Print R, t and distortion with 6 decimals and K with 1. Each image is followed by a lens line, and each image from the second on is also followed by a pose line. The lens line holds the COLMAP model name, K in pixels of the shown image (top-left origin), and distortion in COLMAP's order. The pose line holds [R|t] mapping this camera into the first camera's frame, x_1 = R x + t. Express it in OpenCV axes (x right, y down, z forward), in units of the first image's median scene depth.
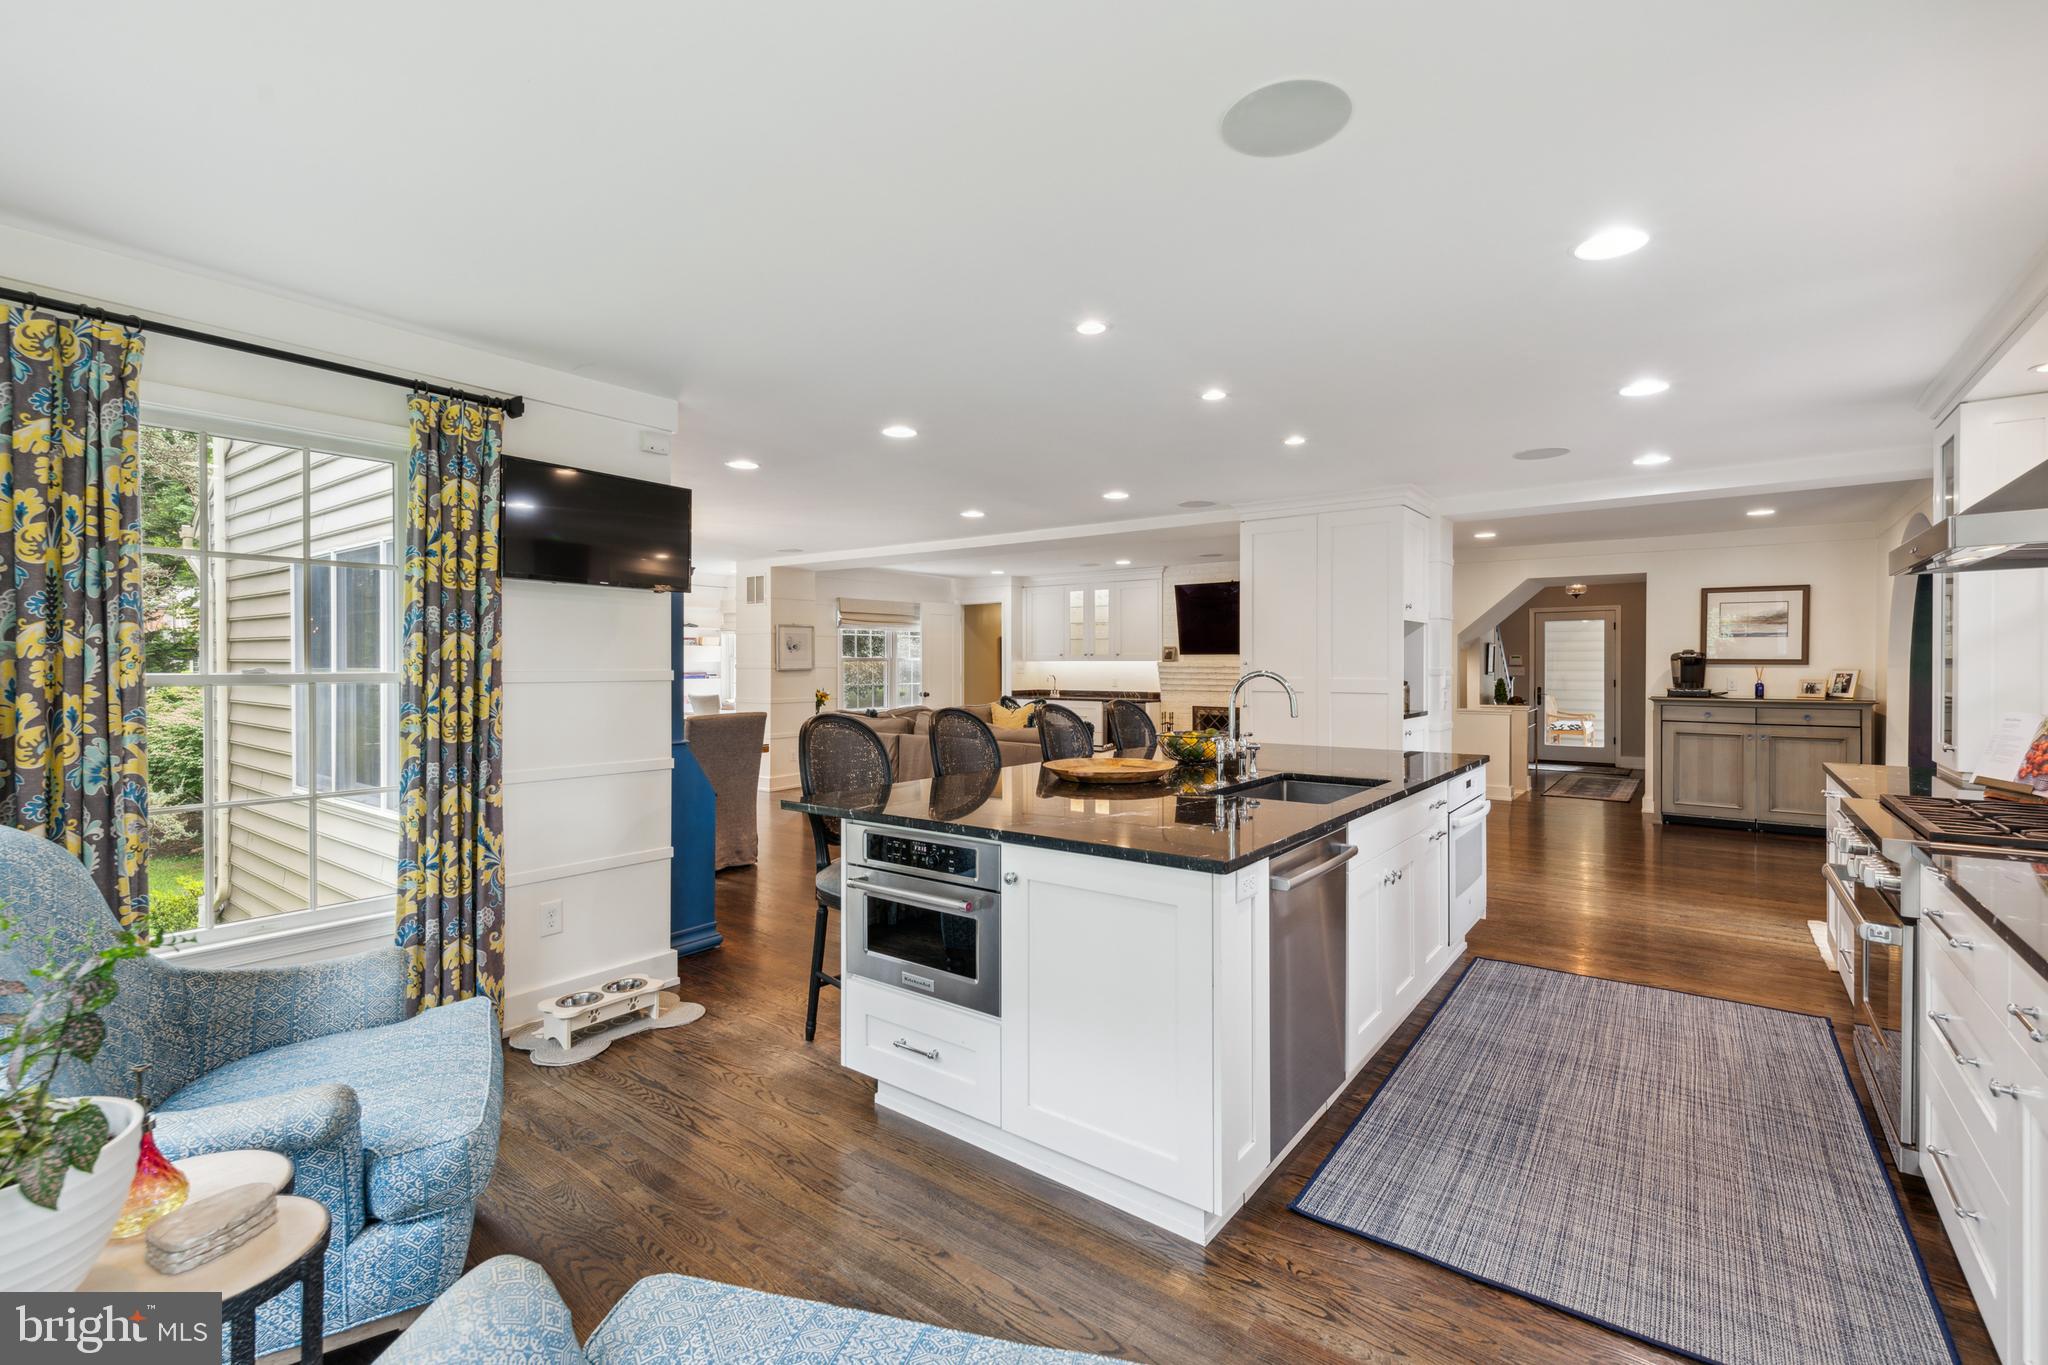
lens RADIAL K [[898.6, 0, 1019.3], [0, 898.6, 673.4], [0, 0, 1]] dist [0.003530, -0.002838]
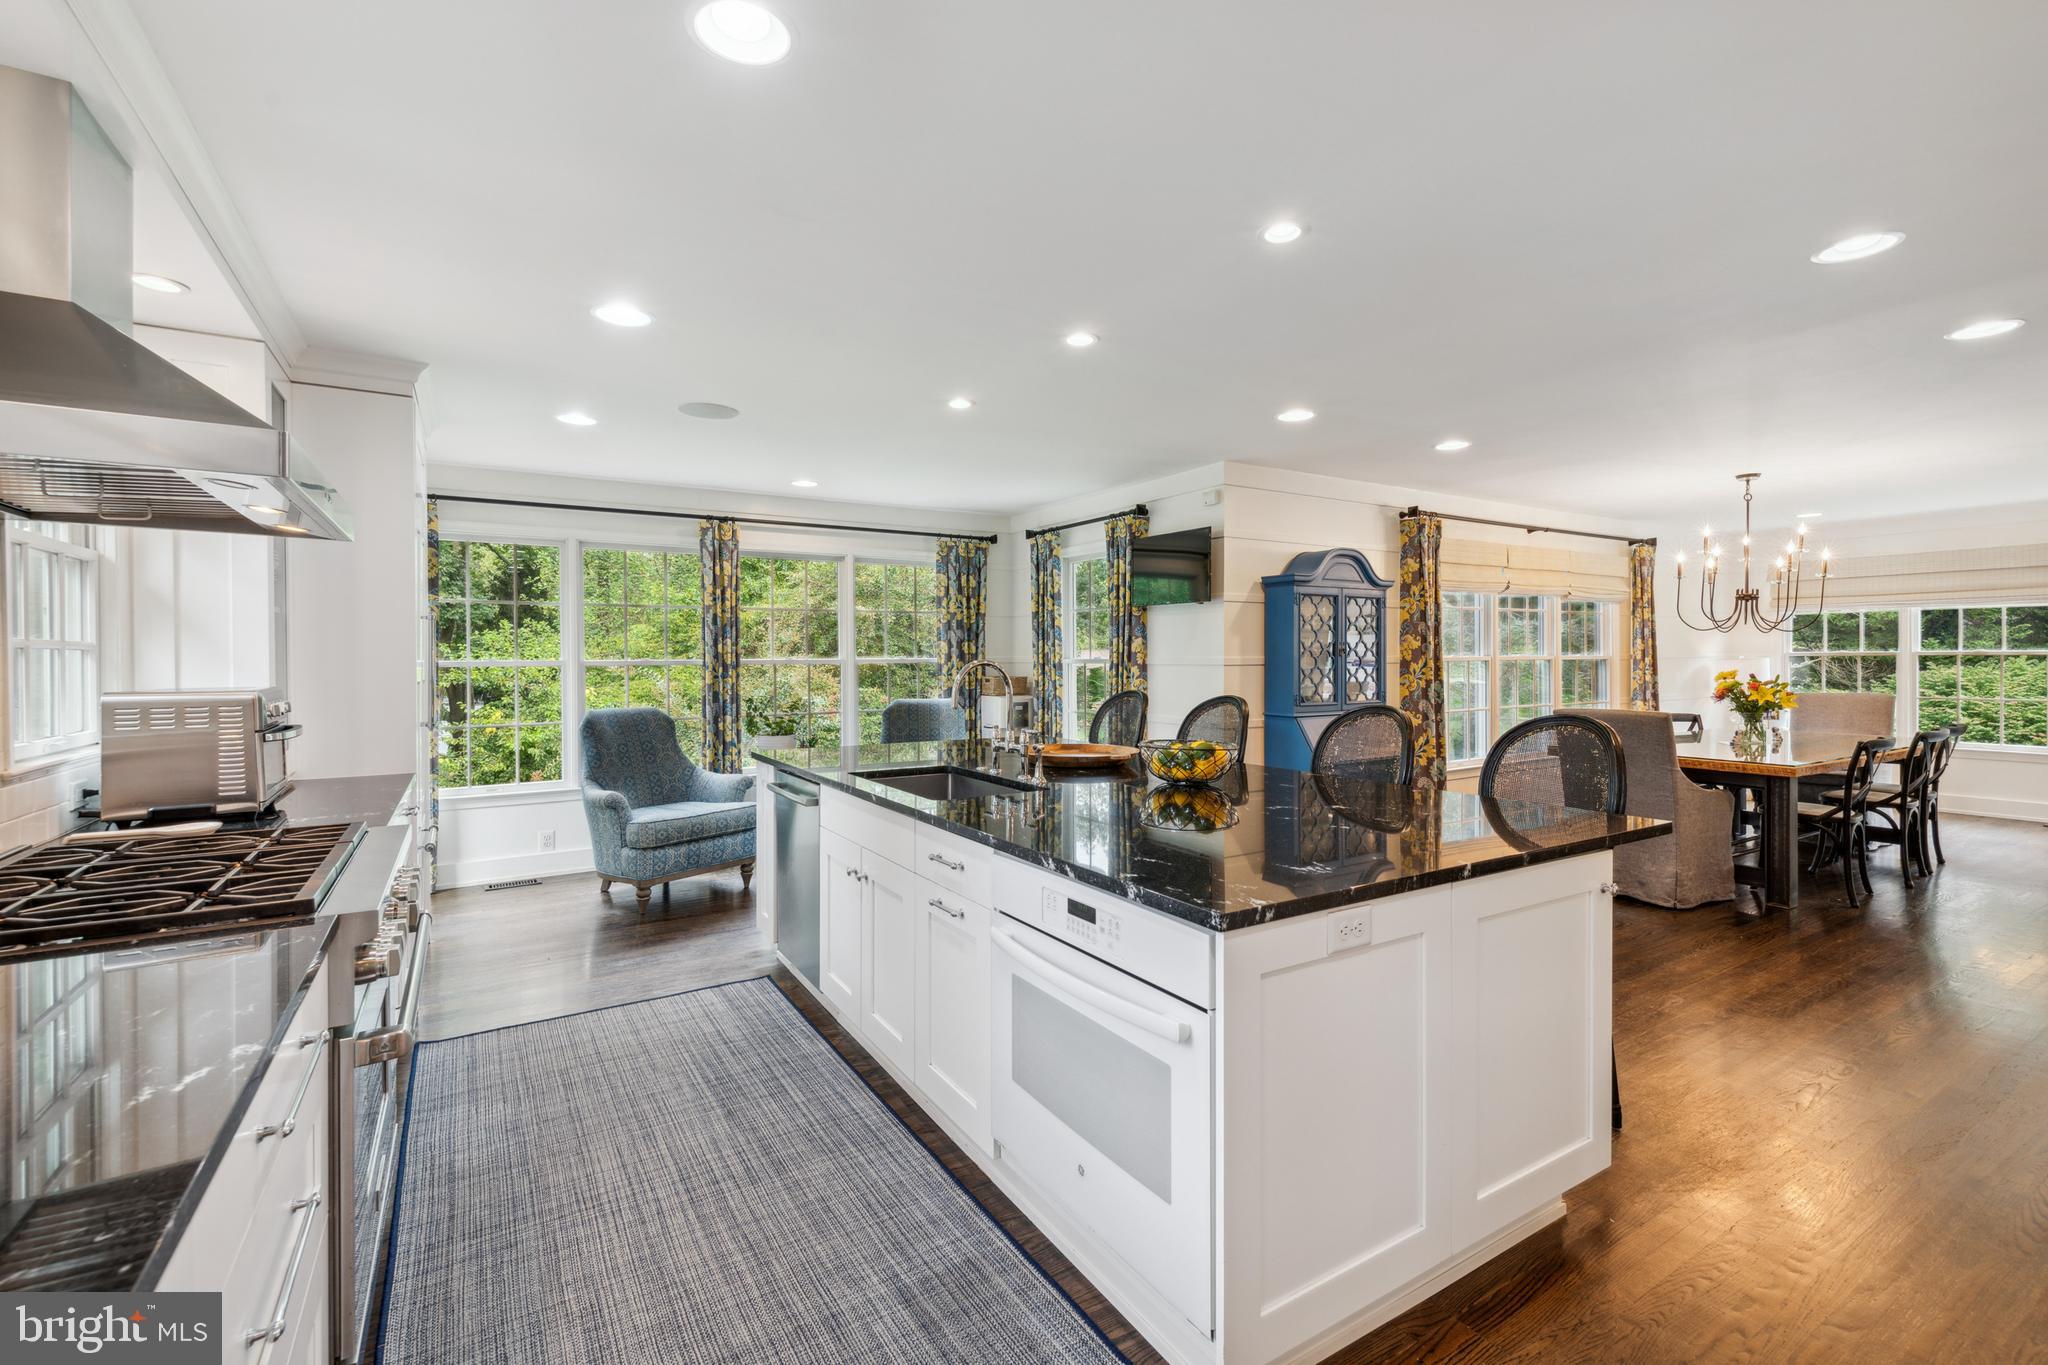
lens RADIAL K [[898.6, 0, 1027.8], [0, 898.6, 666.2], [0, 0, 1]] dist [0.003530, -0.002838]
pose [[-0.365463, 0.009822, -0.930774, 1.130638], [-0.002496, 0.999930, 0.011532, -0.007335], [0.930822, 0.006538, -0.365413, 1.382598]]
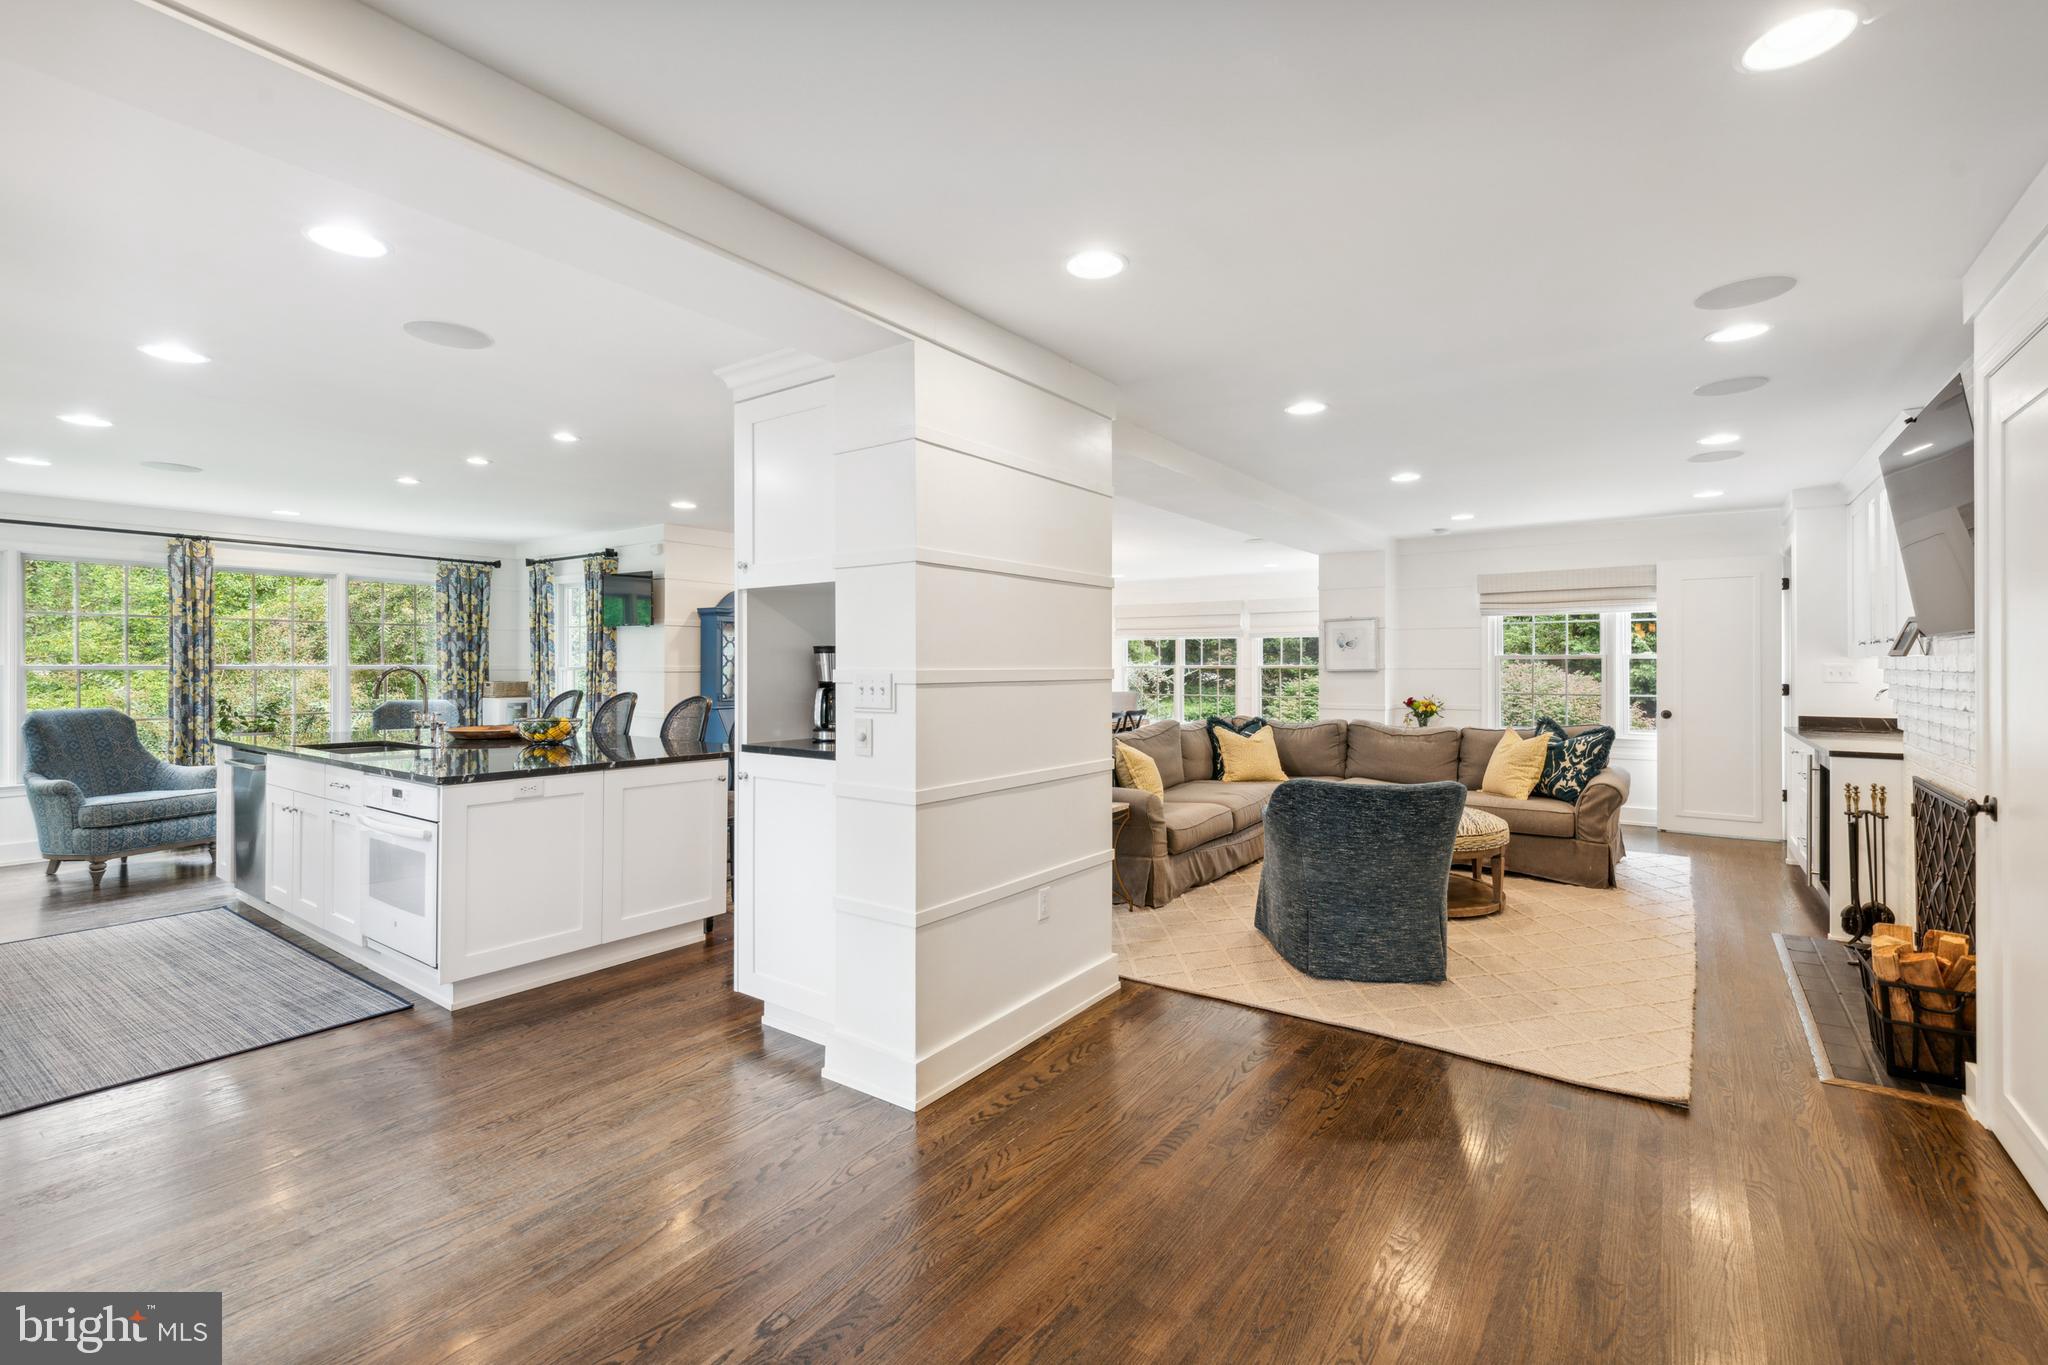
lens RADIAL K [[898.6, 0, 1041.3], [0, 898.6, 668.6], [0, 0, 1]] dist [0.003530, -0.002838]
pose [[0.035168, 0.001897, -0.999380, 1.732442], [-0.009713, 0.999952, 0.001557, -0.012226], [0.999334, 0.009652, 0.035185, 1.960149]]
